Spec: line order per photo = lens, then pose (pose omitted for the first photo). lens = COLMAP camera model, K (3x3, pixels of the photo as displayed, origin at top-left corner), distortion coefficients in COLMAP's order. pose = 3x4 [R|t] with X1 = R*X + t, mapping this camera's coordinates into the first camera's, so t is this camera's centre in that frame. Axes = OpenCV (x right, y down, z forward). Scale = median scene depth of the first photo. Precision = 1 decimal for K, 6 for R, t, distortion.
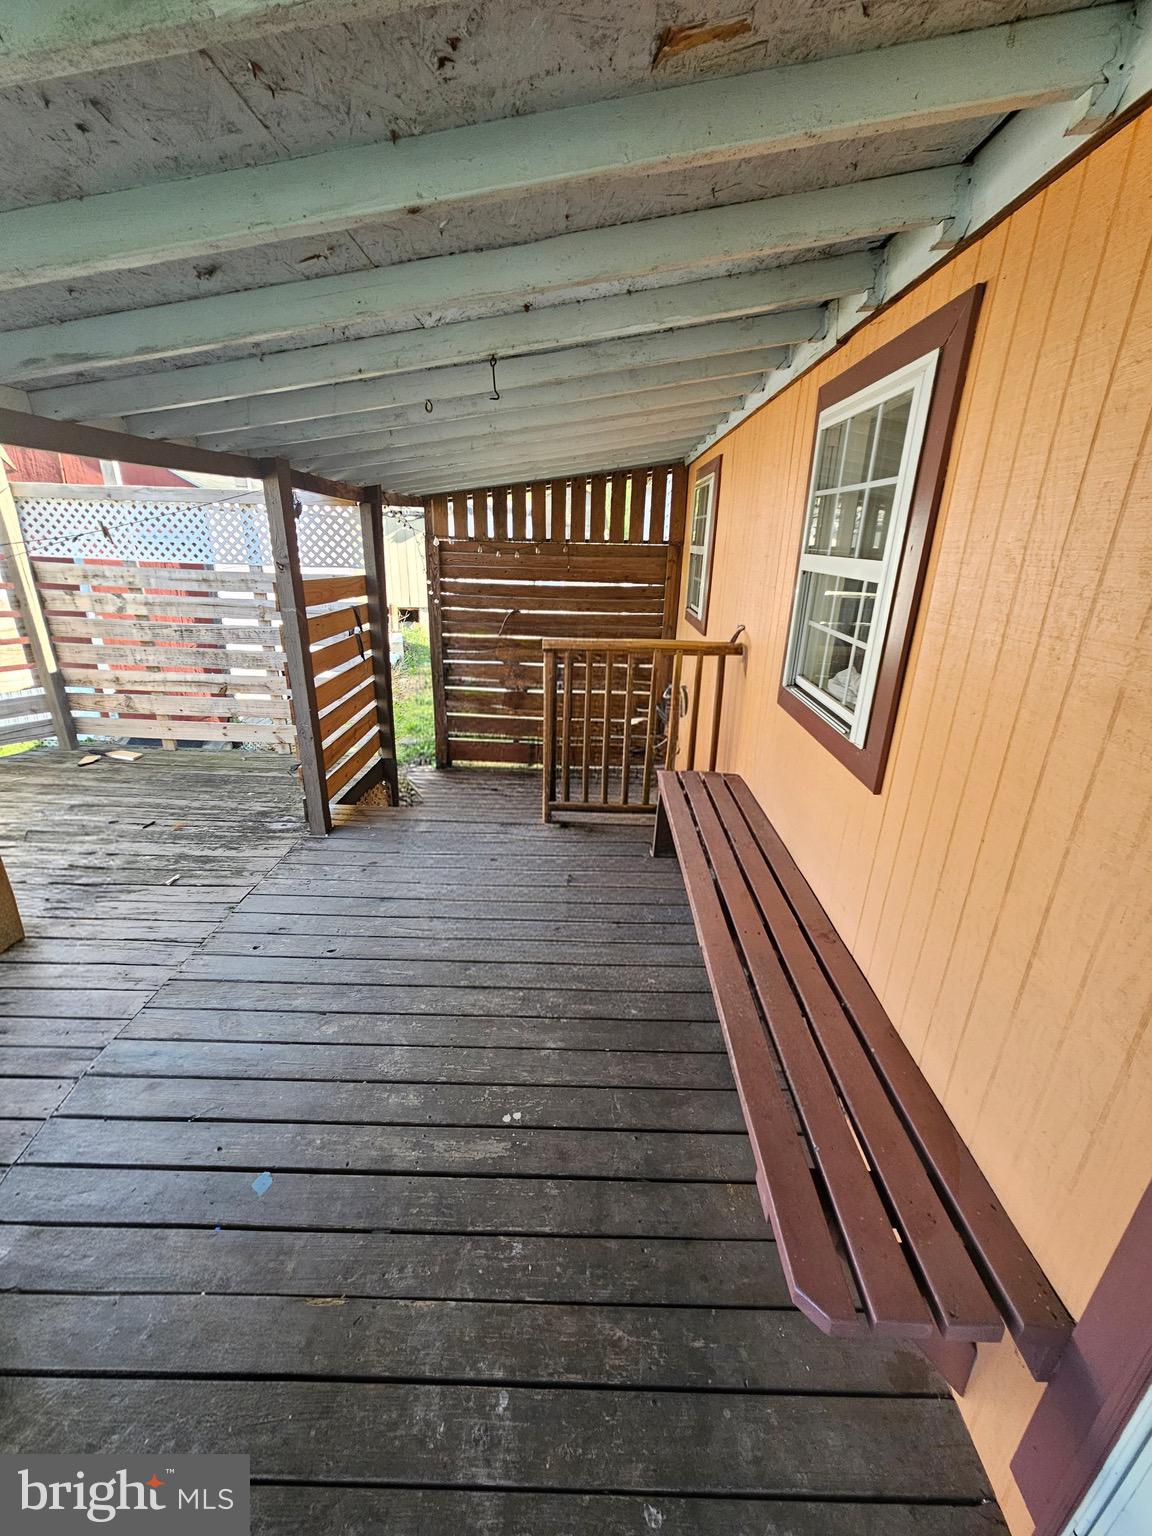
lens RADIAL K [[614.8, 0, 576.0], [0, 614.8, 768.0], [0, 0, 1]] dist [-0.000147, -0.000035]
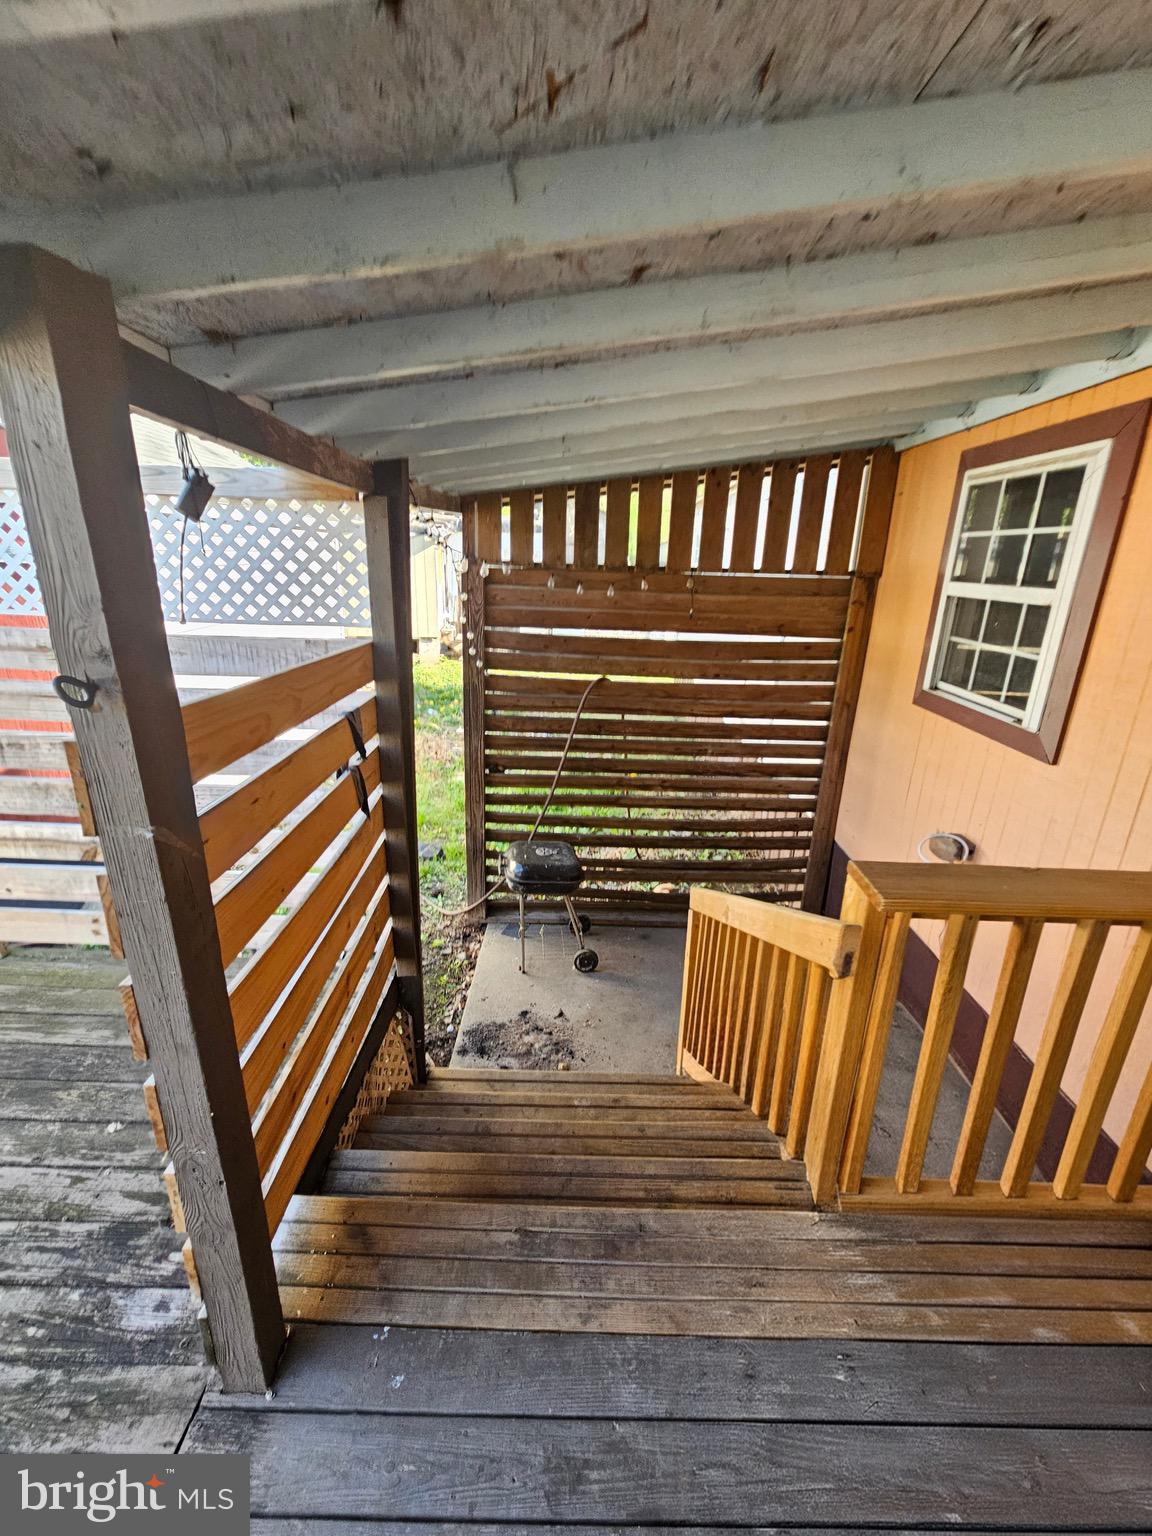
lens RADIAL K [[618.0, 0, 576.0], [0, 618.0, 768.0], [0, 0, 1]] dist [-0.000228, 0.000052]
pose [[0.999812, 0.002493, 0.019251, -0.148006], [-0.001924, 0.999562, -0.029534, -0.155194], [-0.019316, 0.029492, 0.999378, 0.395832]]
